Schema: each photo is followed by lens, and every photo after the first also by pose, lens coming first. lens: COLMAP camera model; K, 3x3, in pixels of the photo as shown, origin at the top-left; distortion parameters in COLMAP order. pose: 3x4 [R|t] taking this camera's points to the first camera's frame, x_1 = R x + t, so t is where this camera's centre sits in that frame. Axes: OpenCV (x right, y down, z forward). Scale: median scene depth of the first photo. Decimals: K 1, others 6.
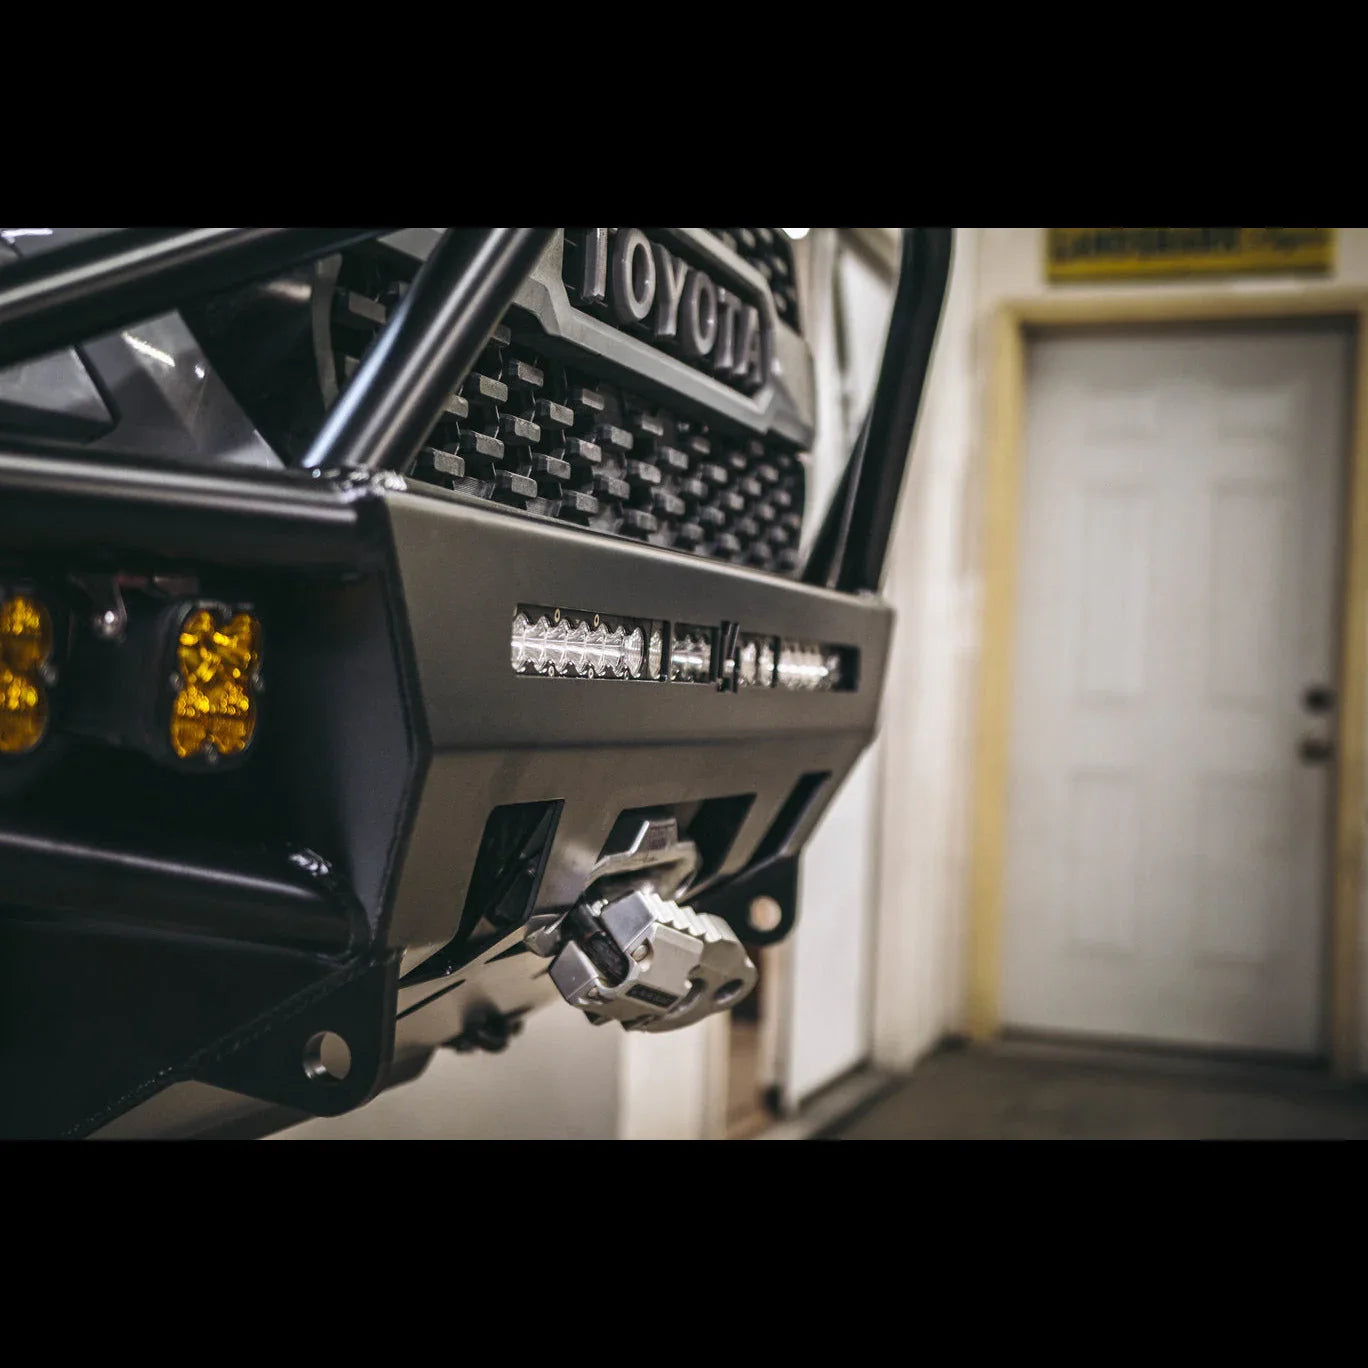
lens RADIAL K [[2057.9, 0, 684.0], [0, 2057.9, 684.0], [0, 0, 1]] dist [0.031933, 0.113760]
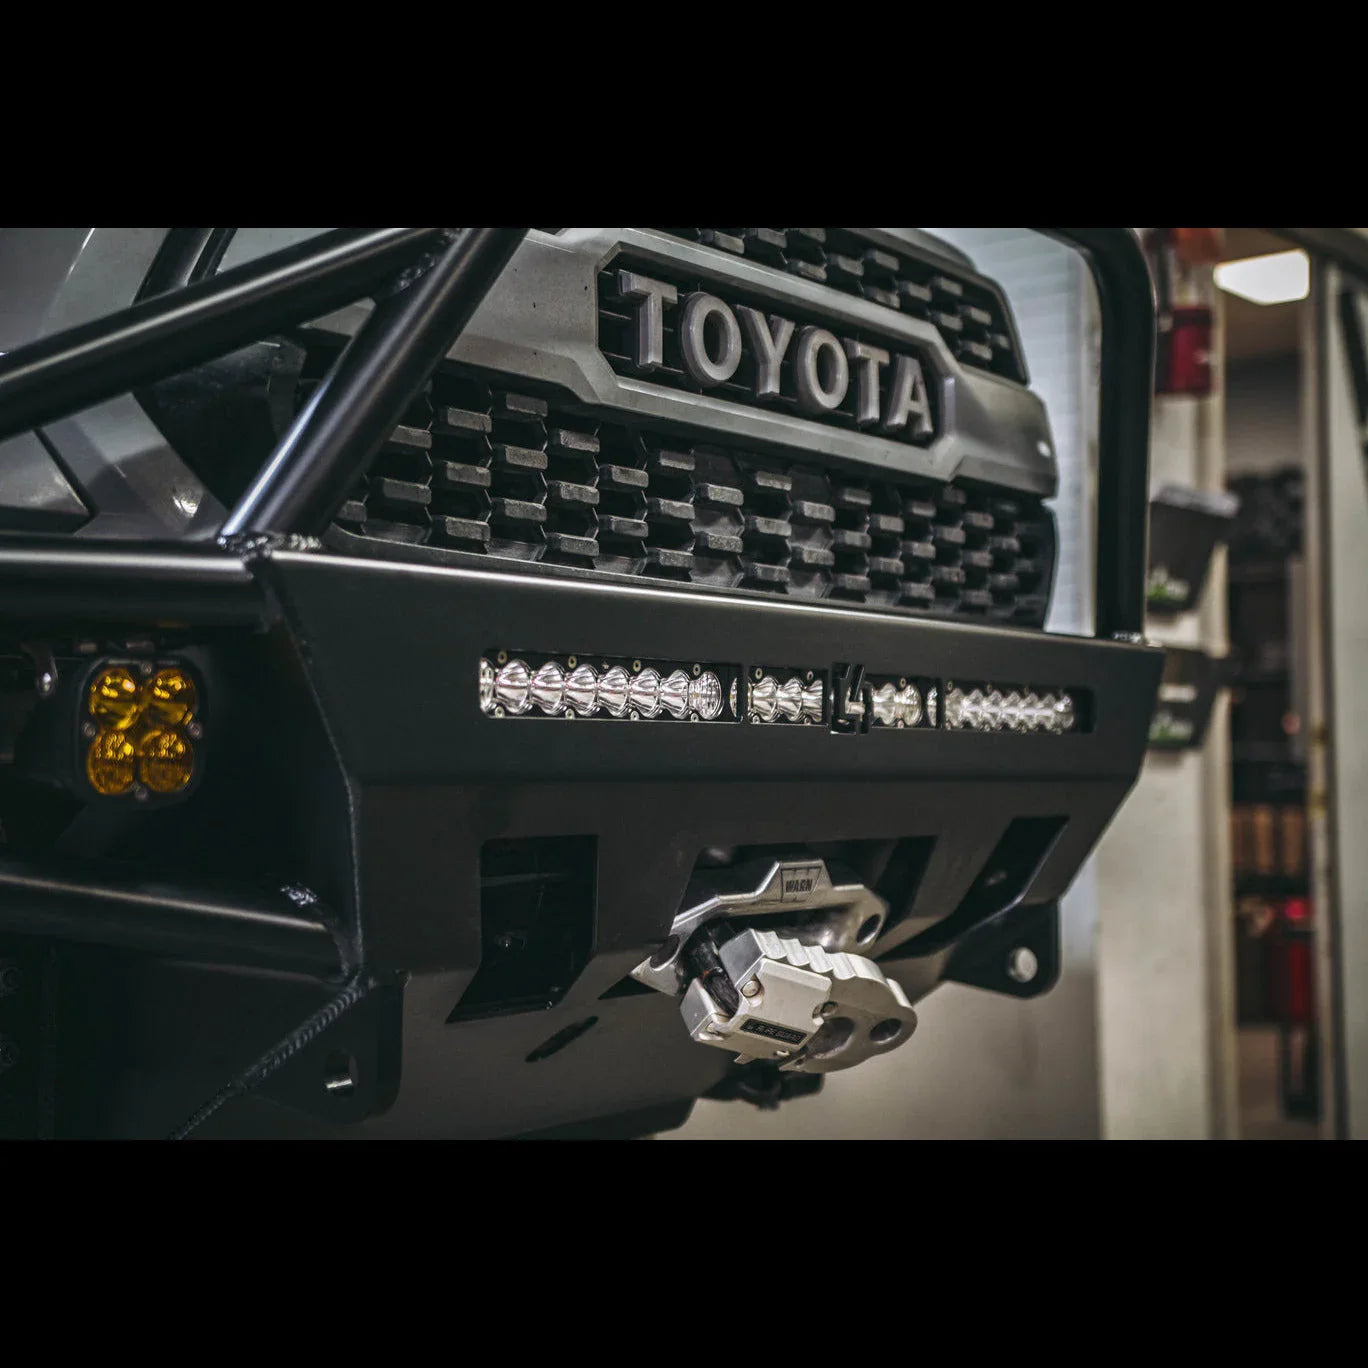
lens RADIAL K [[2057.9, 0, 684.0], [0, 2057.9, 684.0], [0, 0, 1]] dist [0.031933, 0.113760]
pose [[0.945367, -0.068265, -0.318780, 0.284091], [0.051553, 0.996831, -0.060582, 0.039351], [0.321905, 0.040838, 0.945891, 0.009020]]
